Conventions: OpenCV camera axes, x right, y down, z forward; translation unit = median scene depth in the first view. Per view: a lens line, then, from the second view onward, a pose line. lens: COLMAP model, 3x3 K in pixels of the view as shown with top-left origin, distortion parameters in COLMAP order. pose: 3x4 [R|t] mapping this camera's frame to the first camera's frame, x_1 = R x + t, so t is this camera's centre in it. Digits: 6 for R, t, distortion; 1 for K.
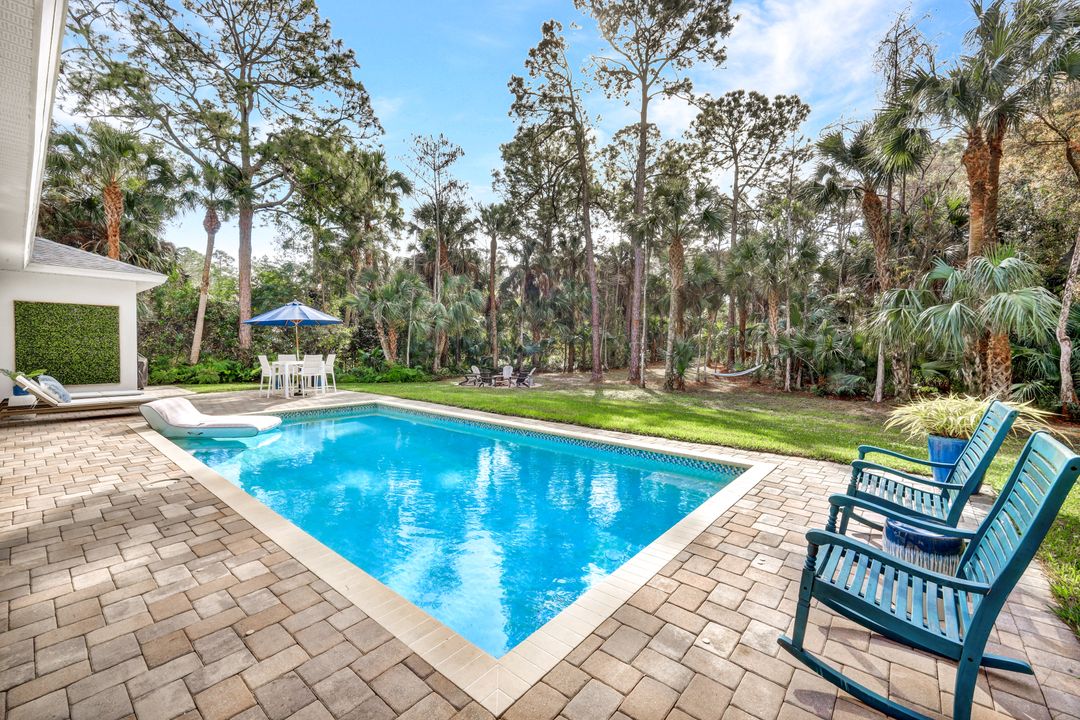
lens RADIAL K [[438.5, 0, 538.0], [0, 438.5, 357.0], [0, 0, 1]] dist [-0.000697, 0.000279]
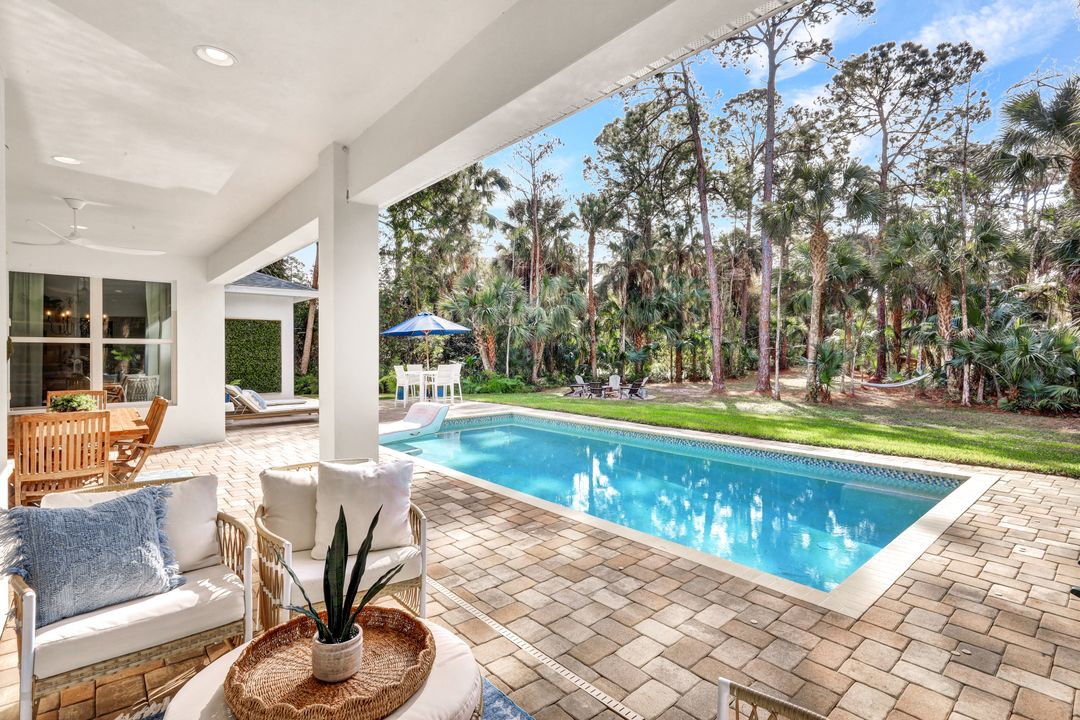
lens RADIAL K [[510.1, 0, 539.5], [0, 510.1, 356.7], [0, 0, 1]] dist [0.003863, -0.000495]
pose [[0.988236, -0.008560, -0.152695, -0.063643], [0.006022, 0.999836, -0.017074, -0.000899], [0.152816, 0.015953, 0.988126, -0.060881]]
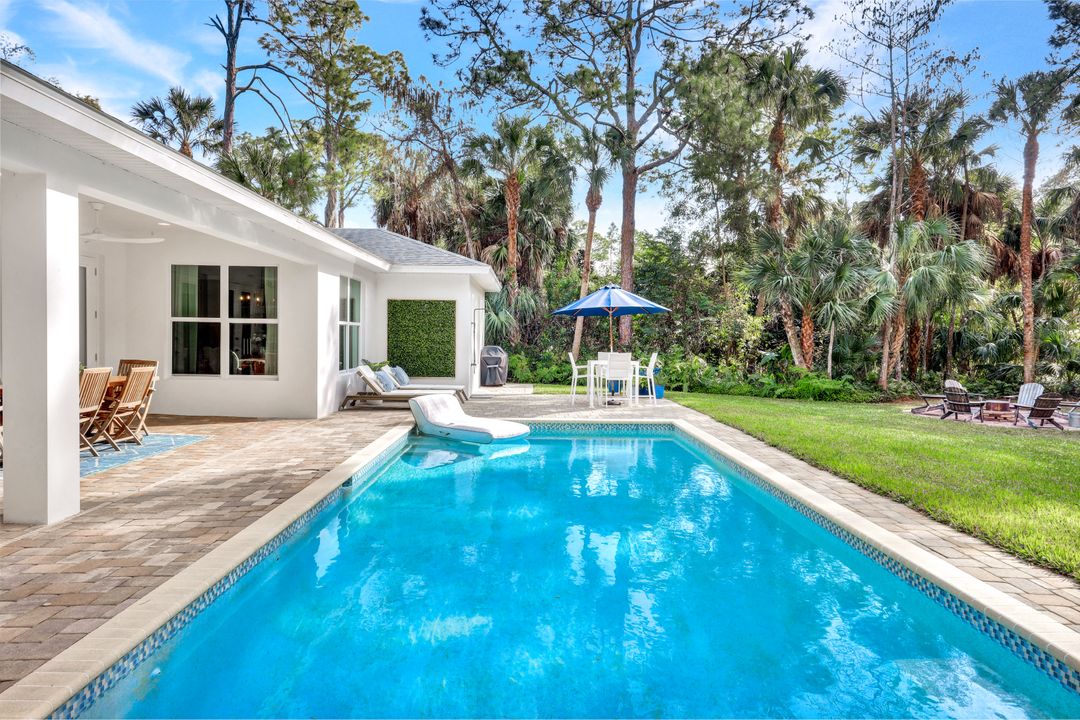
lens RADIAL K [[639.4, 0, 542.2], [0, 639.4, 357.7], [0, 0, 1]] dist [0.001528, 0.000872]
pose [[0.659984, 0.022458, -0.750944, 0.121859], [-0.025892, 0.999639, 0.007140, -0.000321], [0.750833, 0.014731, 0.660328, 0.084148]]
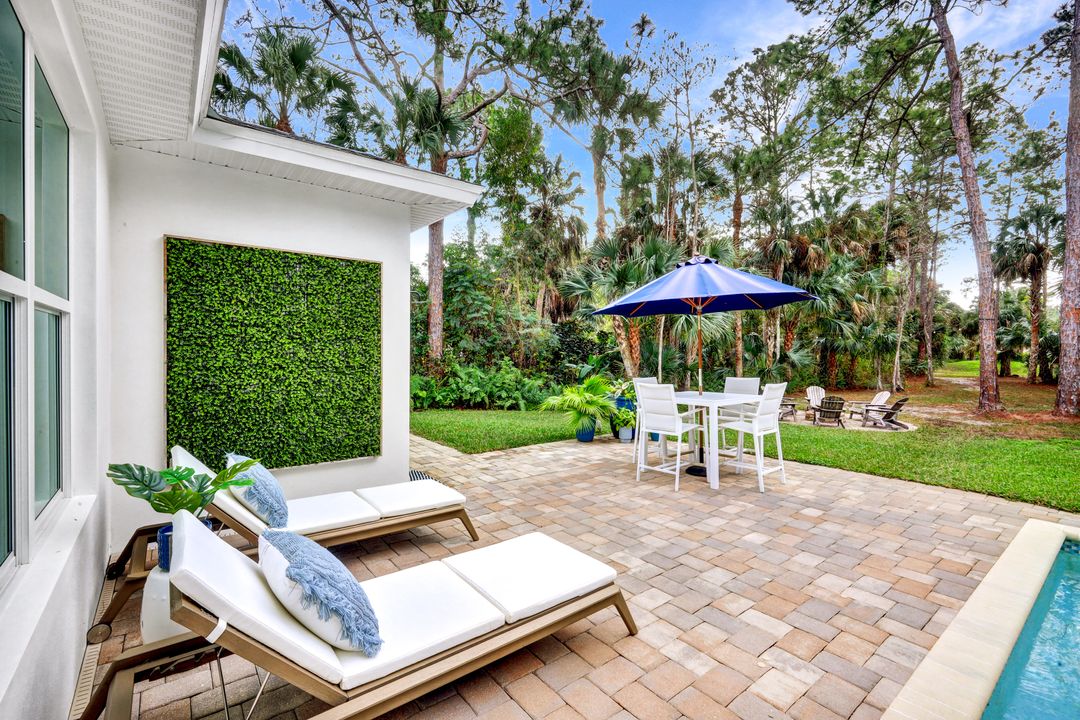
lens RADIAL K [[477.0, 0, 540.6], [0, 477.0, 355.1], [0, 0, 1]] dist [0.003567, -0.000618]
pose [[0.979047, 0.000540, -0.203635, -0.326601], [-0.004104, 0.999846, -0.017083, -0.011094], [0.203595, 0.017560, 0.978898, 0.272845]]
